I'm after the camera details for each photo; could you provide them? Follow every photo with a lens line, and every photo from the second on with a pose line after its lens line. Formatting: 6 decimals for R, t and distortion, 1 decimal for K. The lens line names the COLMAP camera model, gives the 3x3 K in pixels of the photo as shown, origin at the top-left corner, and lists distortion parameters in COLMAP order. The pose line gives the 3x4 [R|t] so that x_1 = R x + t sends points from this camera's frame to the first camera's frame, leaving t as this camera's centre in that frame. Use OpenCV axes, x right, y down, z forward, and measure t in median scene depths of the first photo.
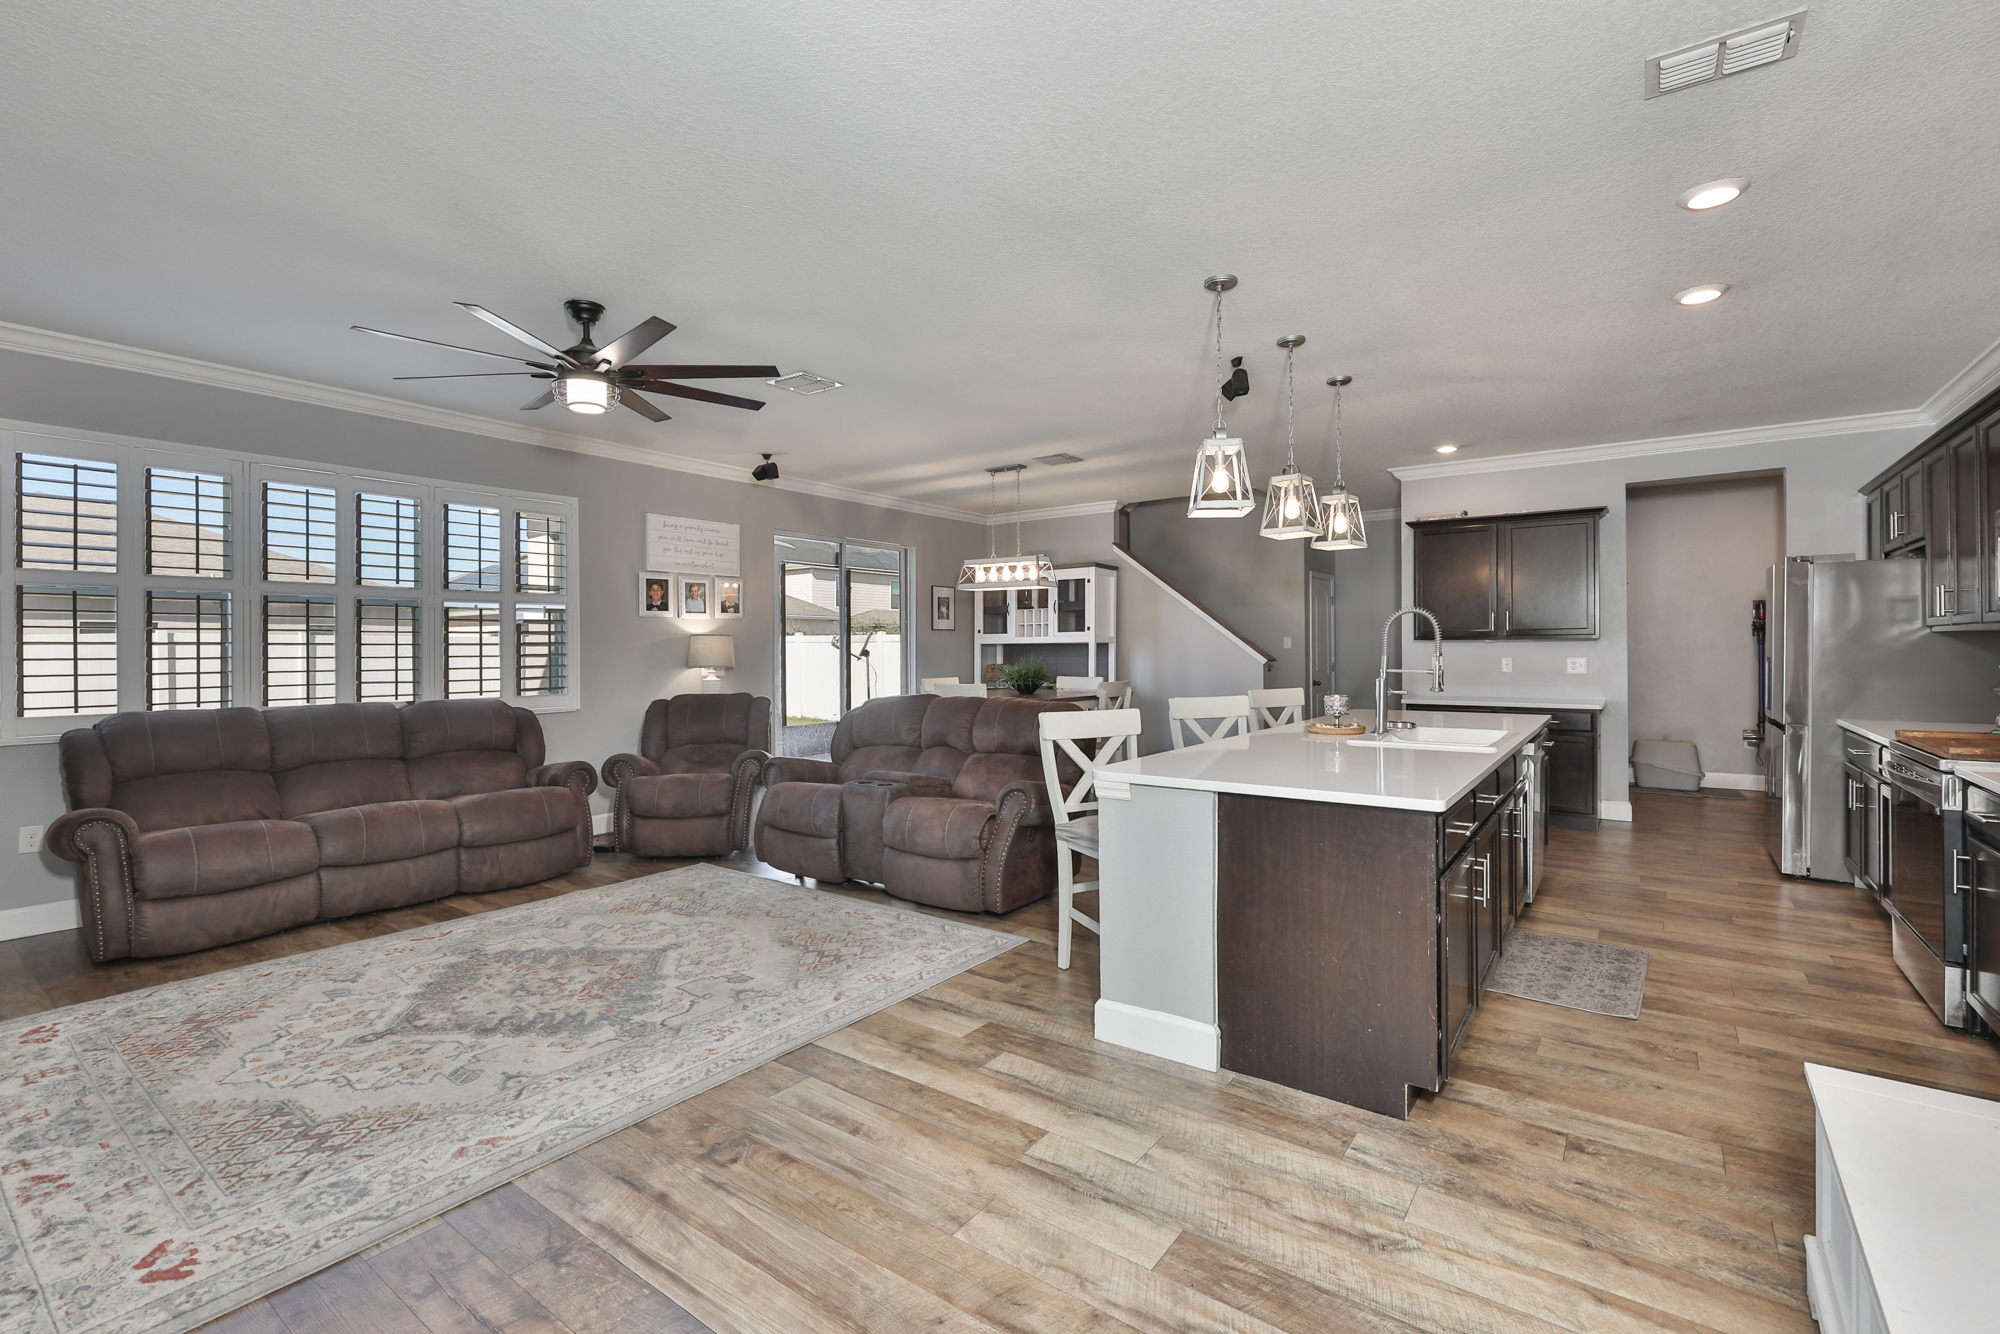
lens RADIAL K [[872.4, 0, 992.2], [0, 872.4, 649.3], [0, 0, 1]] dist [0.000452, -0.000225]
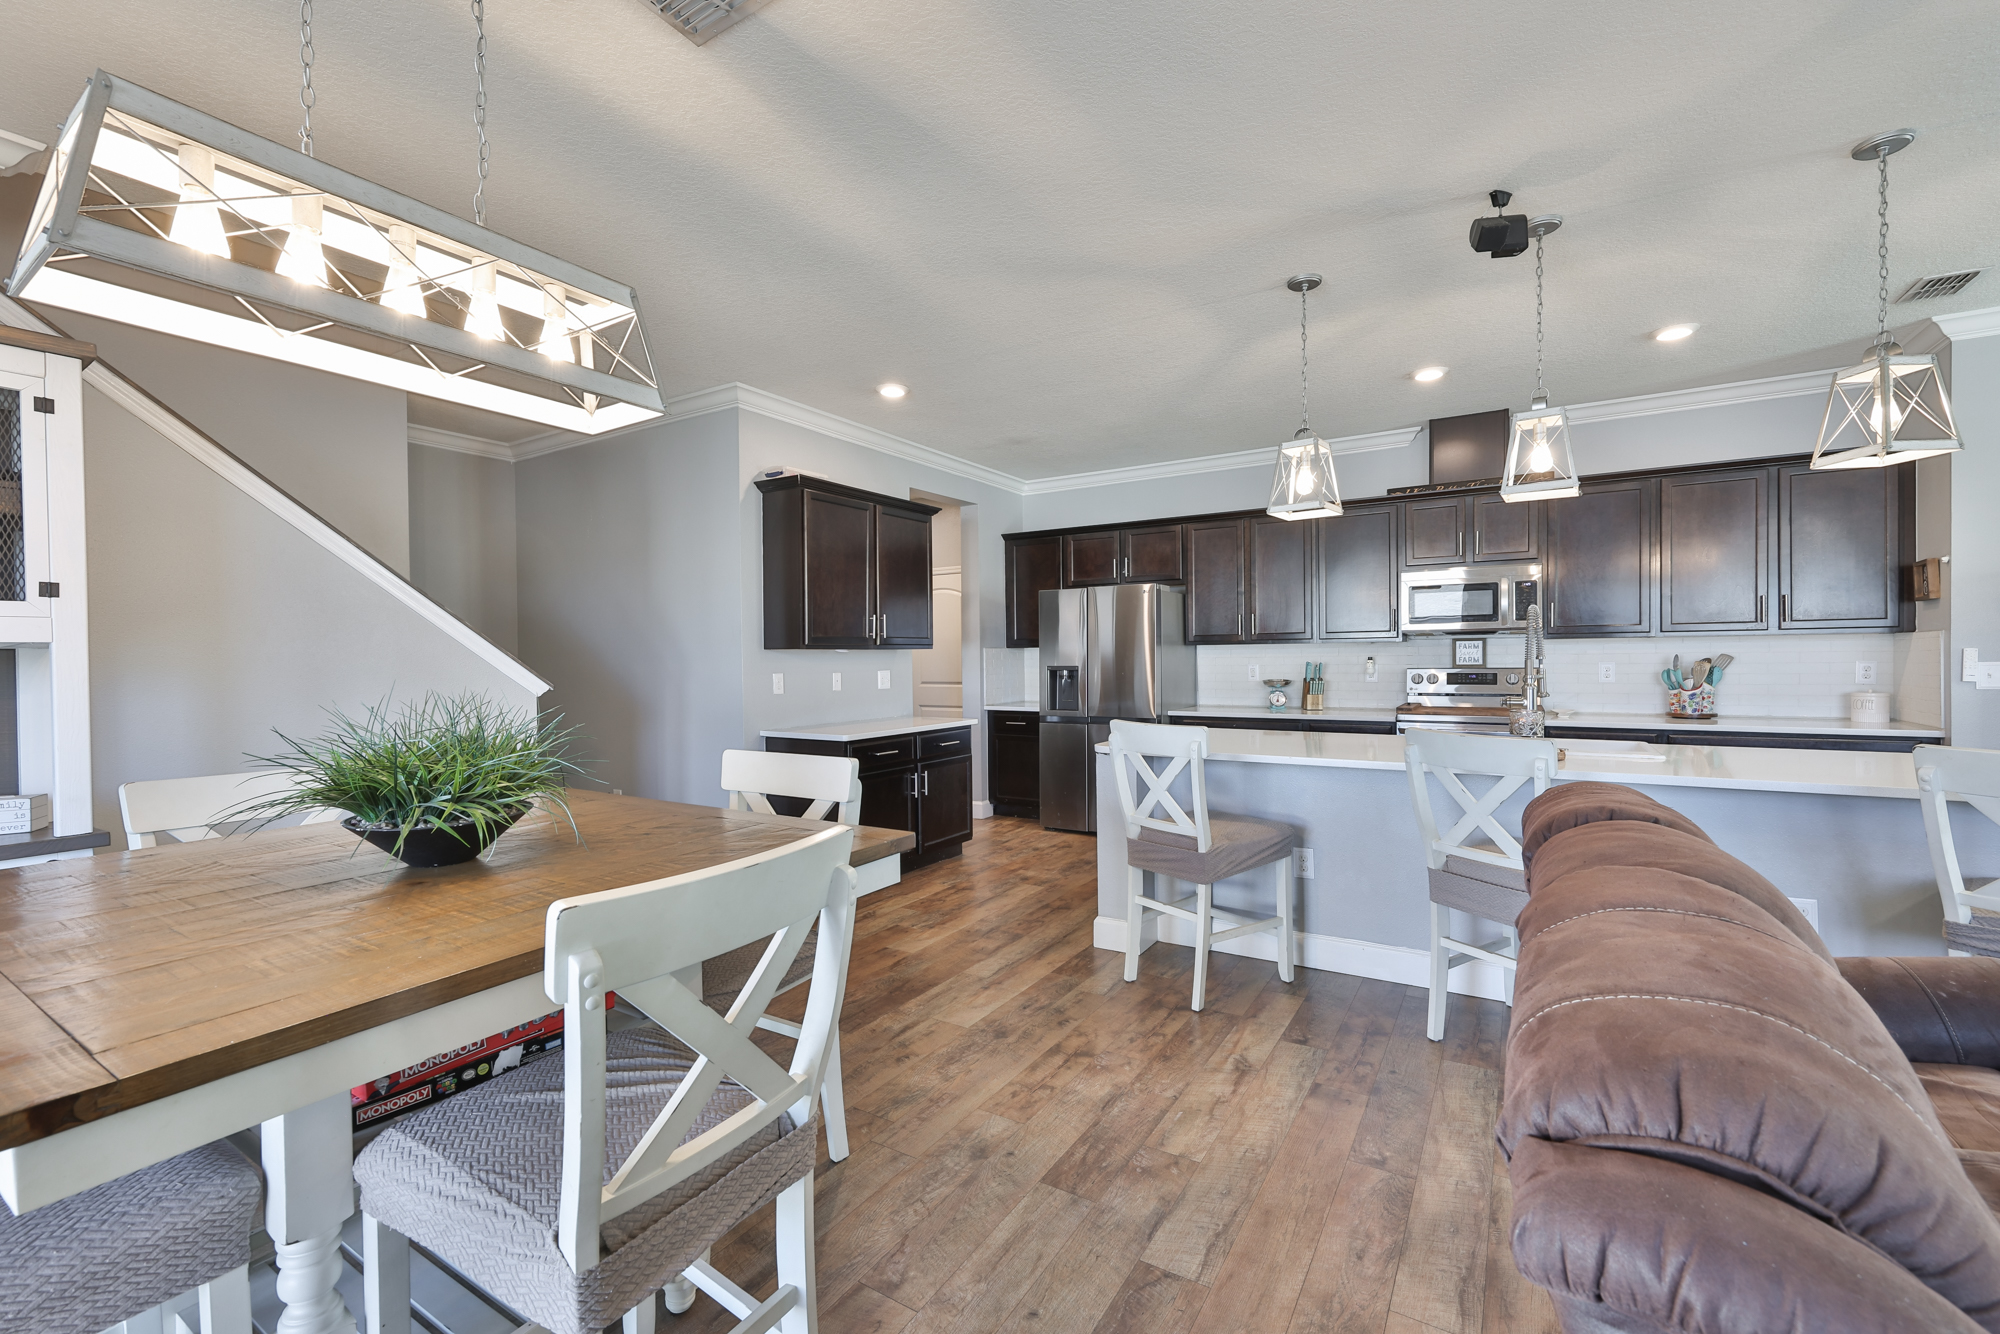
lens RADIAL K [[847.9, 0, 989.2], [0, 847.9, 665.9], [0, 0, 1]] dist [-0.000691, 0.000163]
pose [[-0.074351, -0.004396, 0.997222, -0.242647], [0.010265, 0.999934, 0.005174, 0.000904], [-0.997179, 0.010622, -0.074301, 1.103963]]
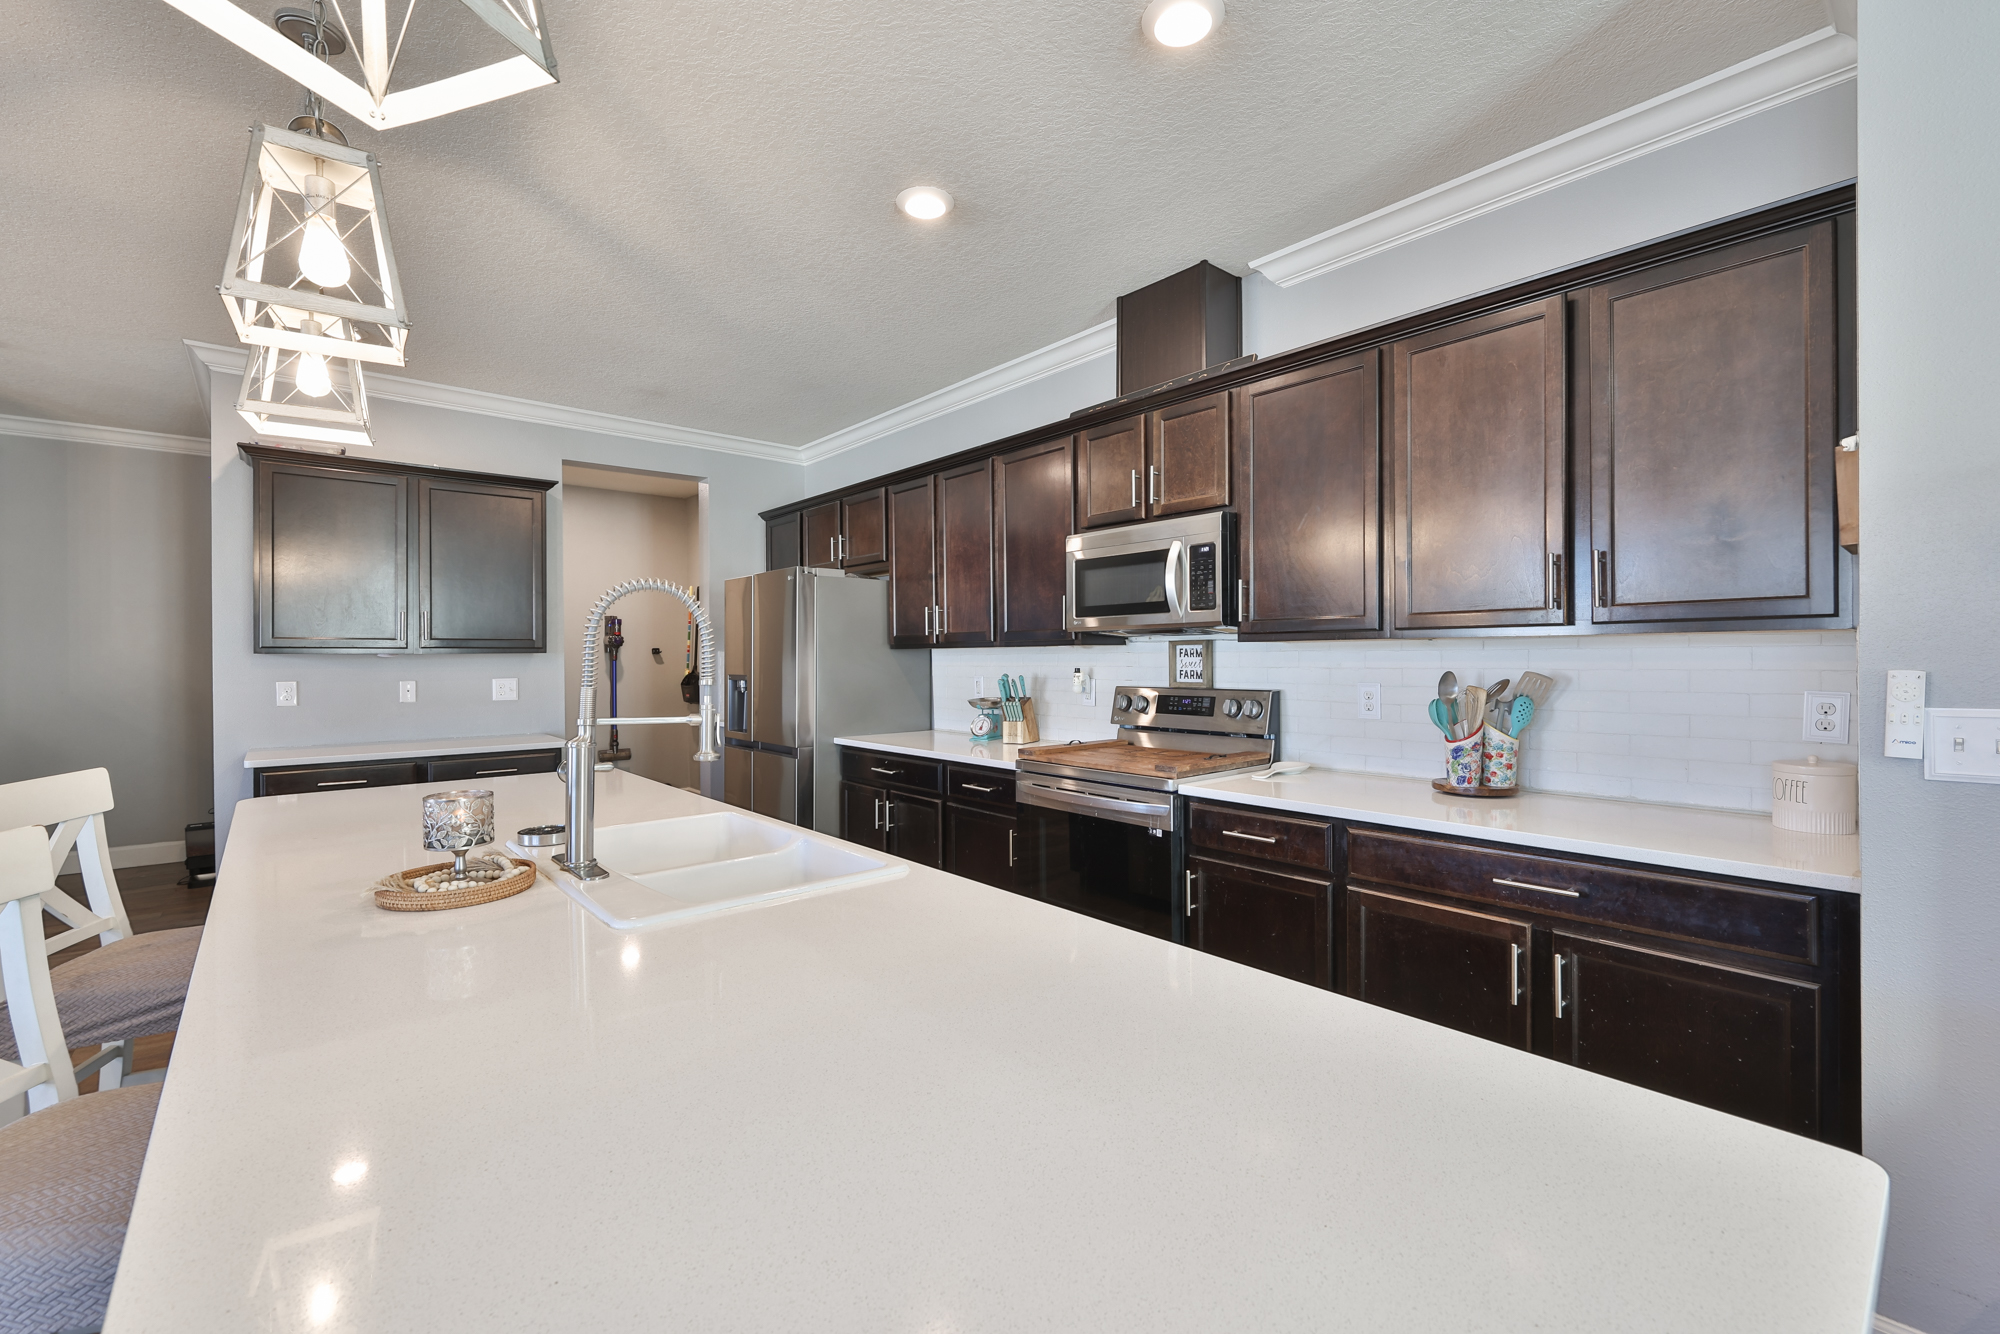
lens RADIAL K [[847.9, 0, 989.2], [0, 847.9, 665.9], [0, 0, 1]] dist [-0.000691, 0.000163]
pose [[0.227107, -0.004922, 0.973857, 0.056900], [0.002210, 0.999987, 0.004539, -0.004832], [-0.973867, 0.001122, 0.227115, 0.492453]]
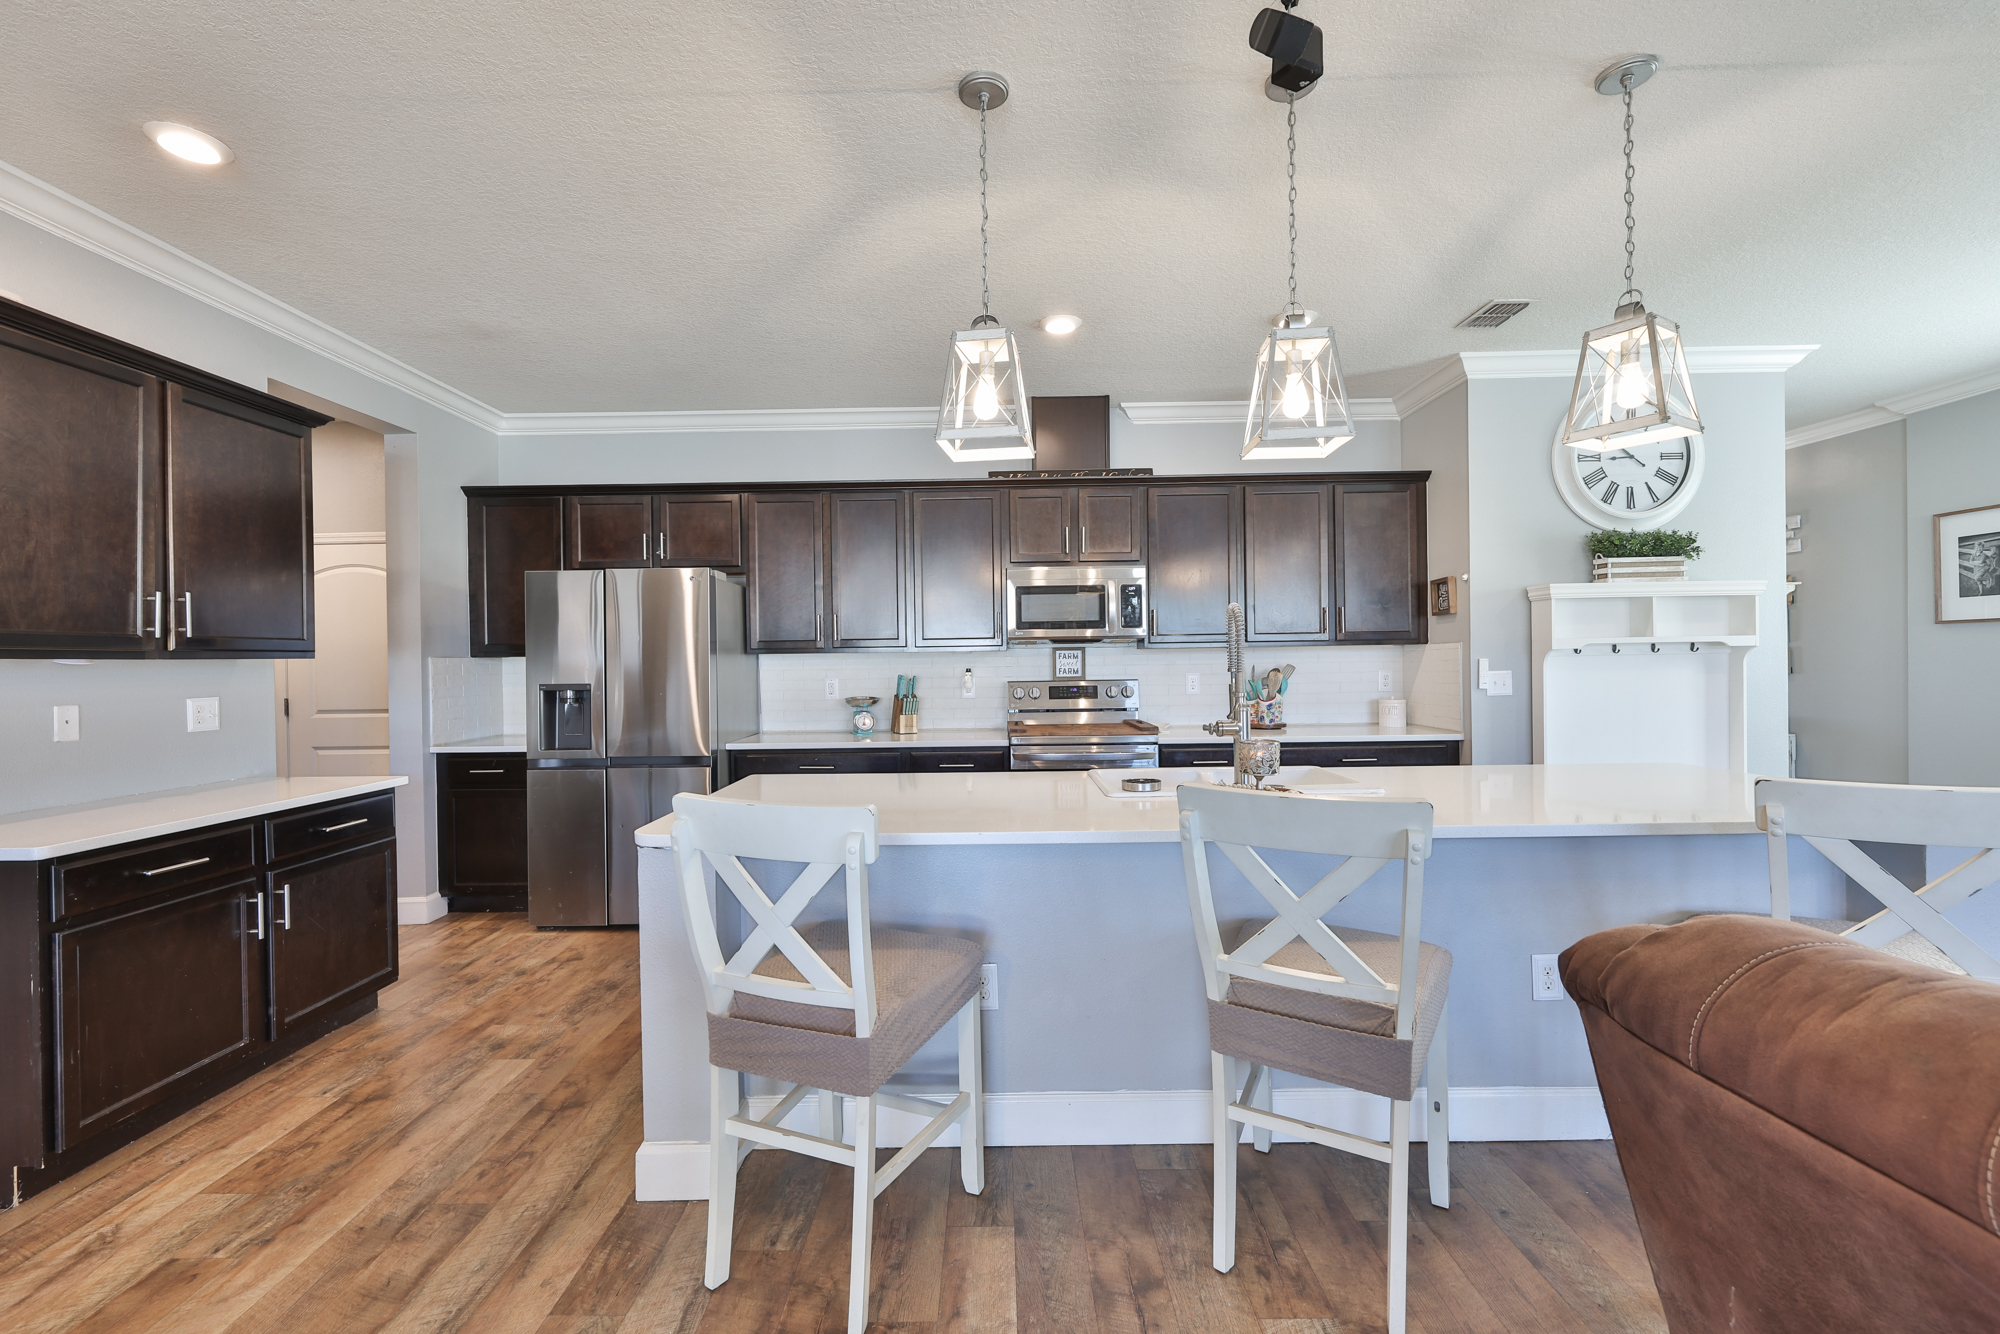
lens RADIAL K [[847.9, 0, 989.2], [0, 847.9, 665.9], [0, 0, 1]] dist [-0.000691, 0.000163]
pose [[-0.588080, 0.009499, 0.808747, 0.023669], [0.016341, 0.999866, 0.000139, -0.002279], [-0.808638, 0.013298, -0.588157, 1.064157]]
